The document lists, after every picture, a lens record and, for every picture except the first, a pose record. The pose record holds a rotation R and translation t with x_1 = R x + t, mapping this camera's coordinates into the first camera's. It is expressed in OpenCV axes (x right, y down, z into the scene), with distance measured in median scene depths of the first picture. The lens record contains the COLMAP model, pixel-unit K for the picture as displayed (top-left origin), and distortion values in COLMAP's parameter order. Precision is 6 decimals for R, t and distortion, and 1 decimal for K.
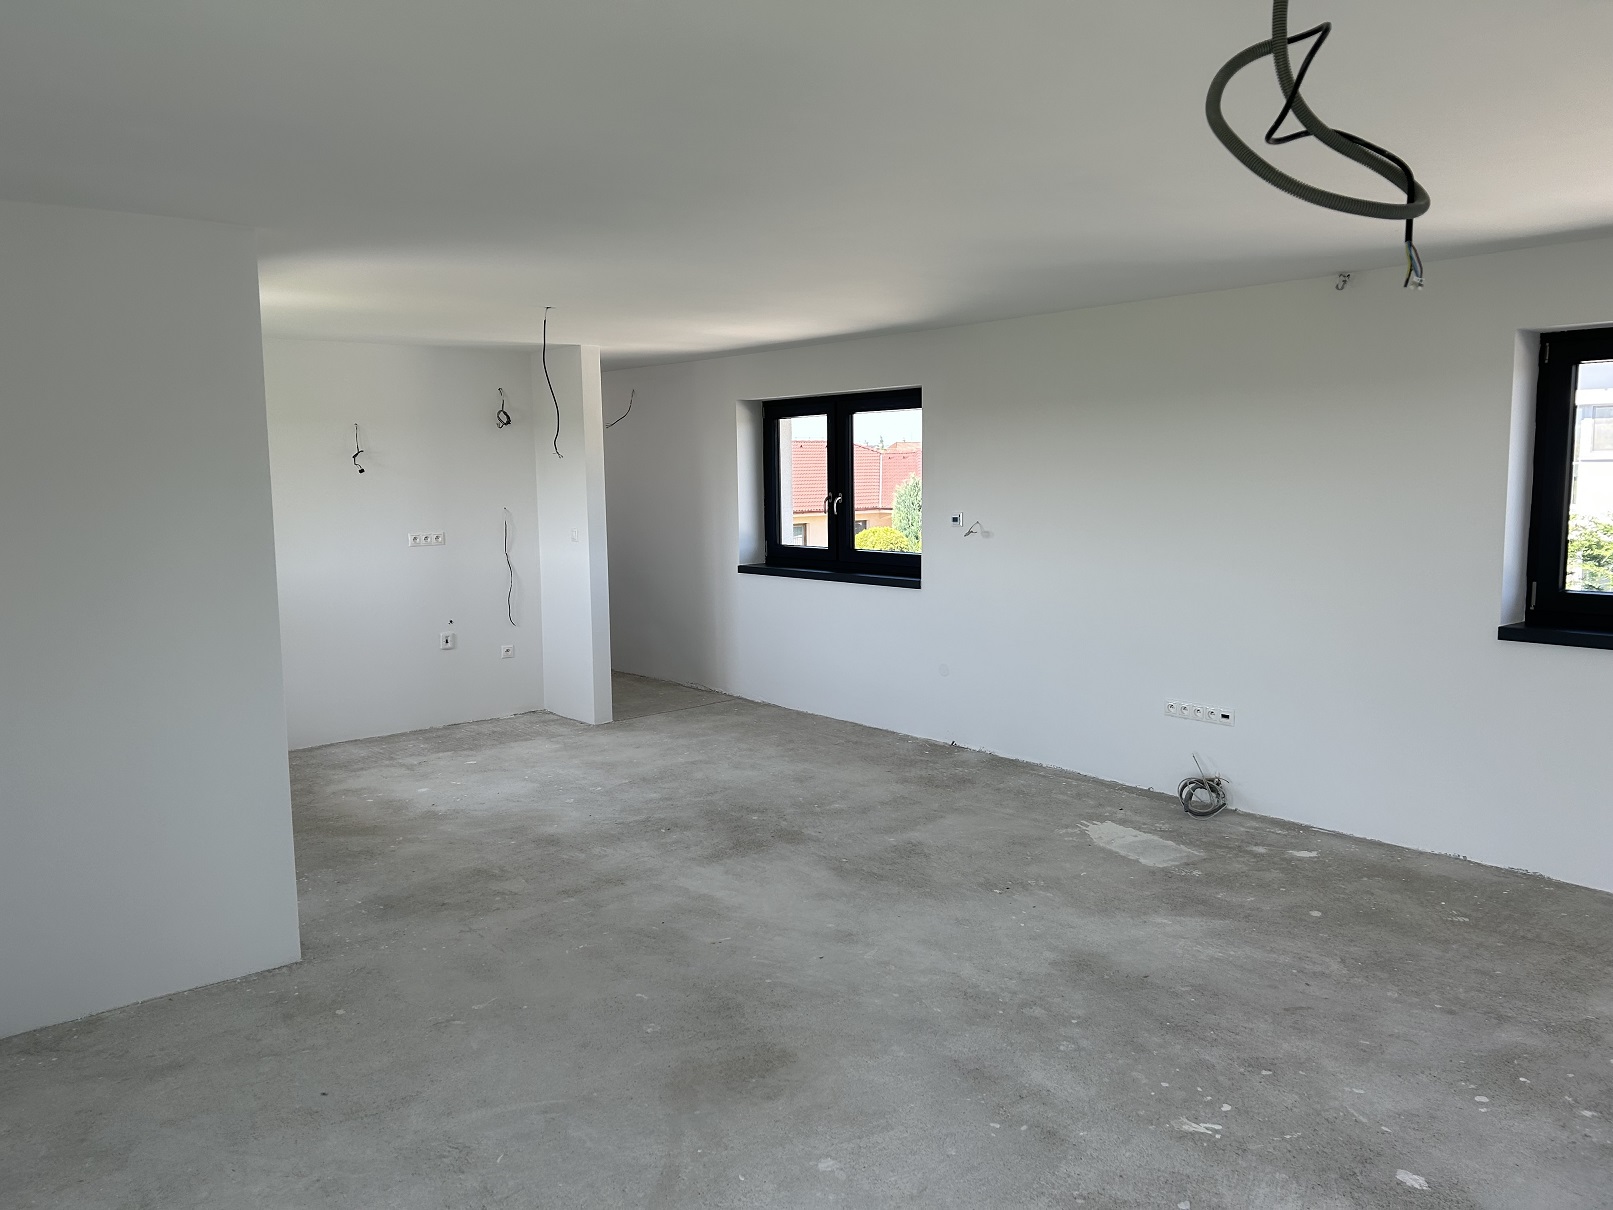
lens RADIAL K [[1214.8, 0, 797.1], [0, 1214.8, 599.3], [0, 0, 1]] dist [0.020262, -0.050751]
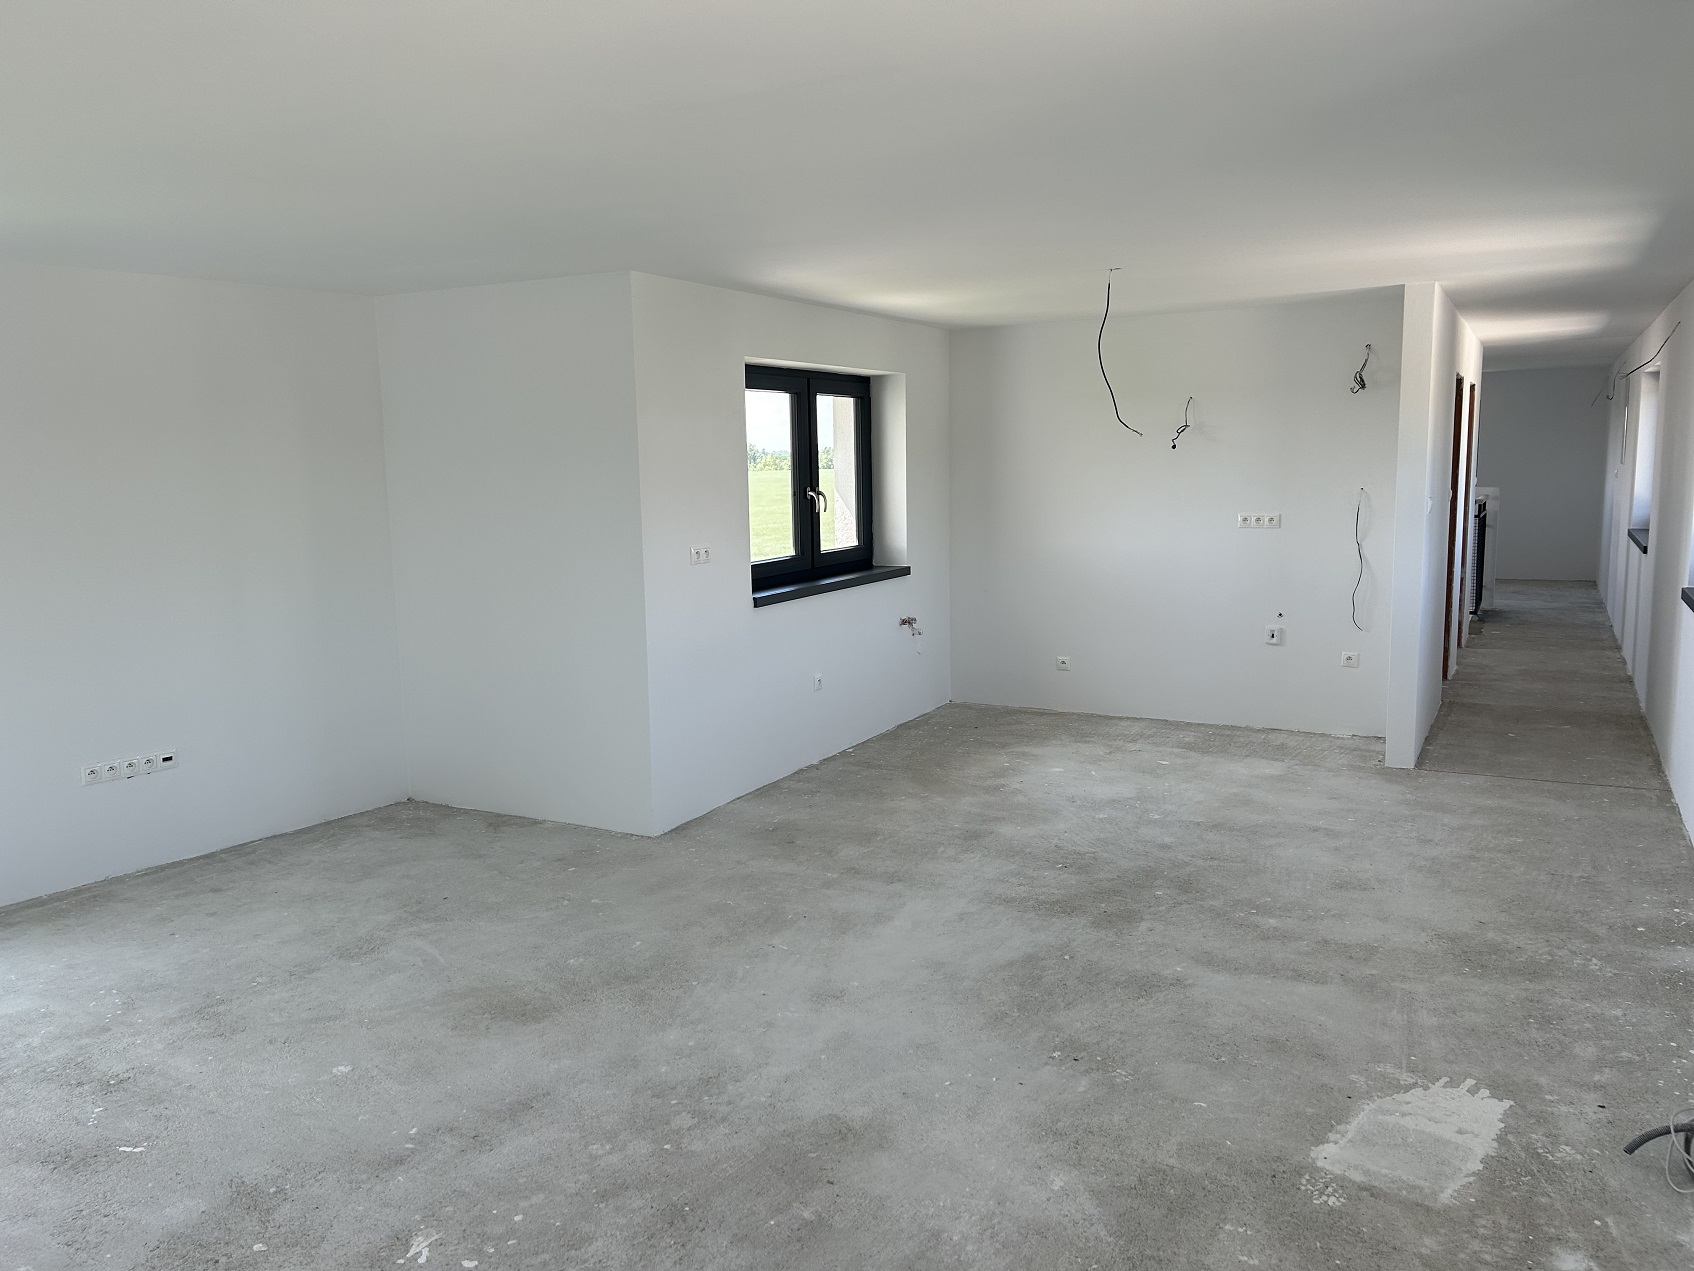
lens RADIAL K [[1275.8, 0, 832.0], [0, 1275.8, 631.4], [0, 0, 1]] dist [0.020262, -0.050751]
pose [[0.391303, 0.150258, -0.907912, 0.666691], [-0.101480, 0.987609, 0.119710, -0.073950], [0.914650, 0.045292, 0.401702, 0.492392]]
